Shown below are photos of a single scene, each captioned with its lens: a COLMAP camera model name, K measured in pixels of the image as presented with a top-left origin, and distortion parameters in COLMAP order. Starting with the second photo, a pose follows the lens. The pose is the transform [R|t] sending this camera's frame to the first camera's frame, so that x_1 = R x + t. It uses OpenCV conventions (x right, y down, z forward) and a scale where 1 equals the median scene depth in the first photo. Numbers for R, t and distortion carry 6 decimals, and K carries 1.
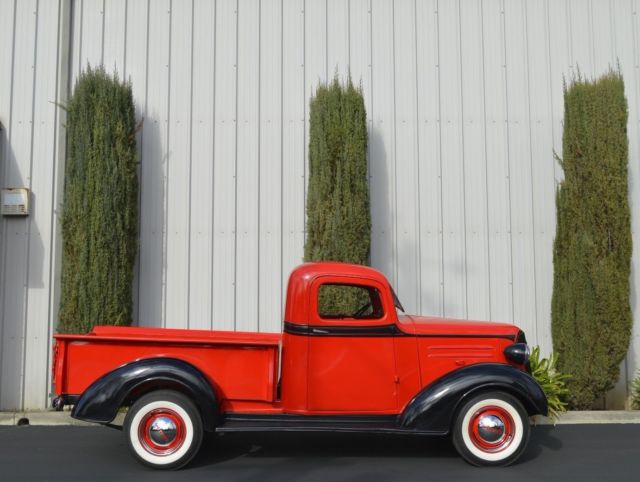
lens RADIAL K [[731.4, 0, 320.0], [0, 731.4, 241.0], [0, 0, 1]] dist [-0.020094, -0.009261]
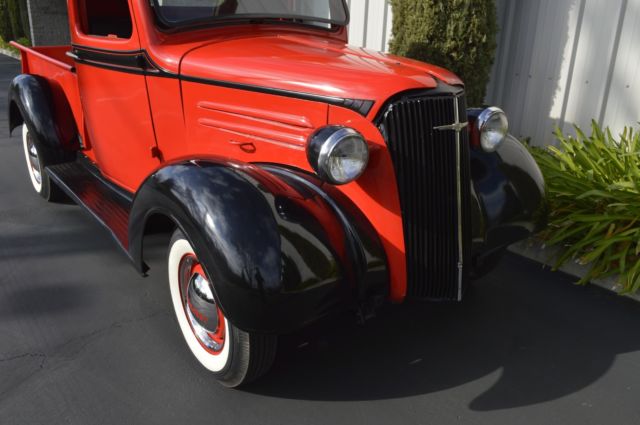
lens RADIAL K [[536.3, 0, 321.6], [0, 536.3, 212.9], [0, 0, 1]] dist [-0.007207, 0.001650]
pose [[0.623770, 0.277129, -0.730829, 0.354909], [0.044847, 0.920802, 0.387444, 0.057309], [0.780321, -0.274451, 0.561940, 0.621095]]
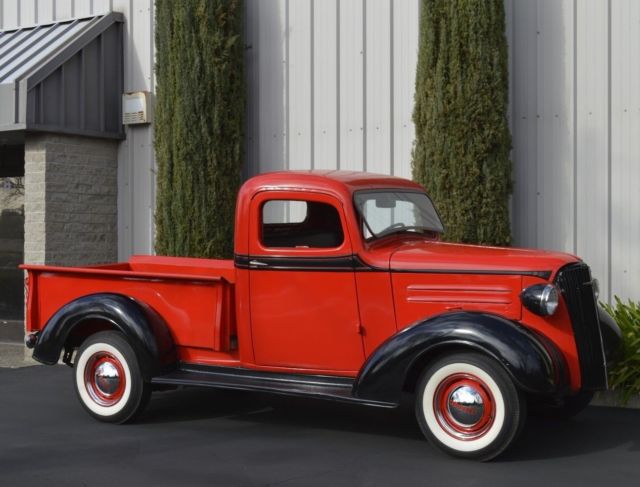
lens RADIAL K [[1050.9, 0, 320.0], [0, 1050.9, 243.5], [0, 0, 1]] dist [-0.021174, -0.004267]
pose [[0.850615, -0.002718, -0.525782, 0.448349], [0.058630, 0.994241, 0.089712, 0.005812], [0.522510, -0.107137, 0.845875, 0.075250]]
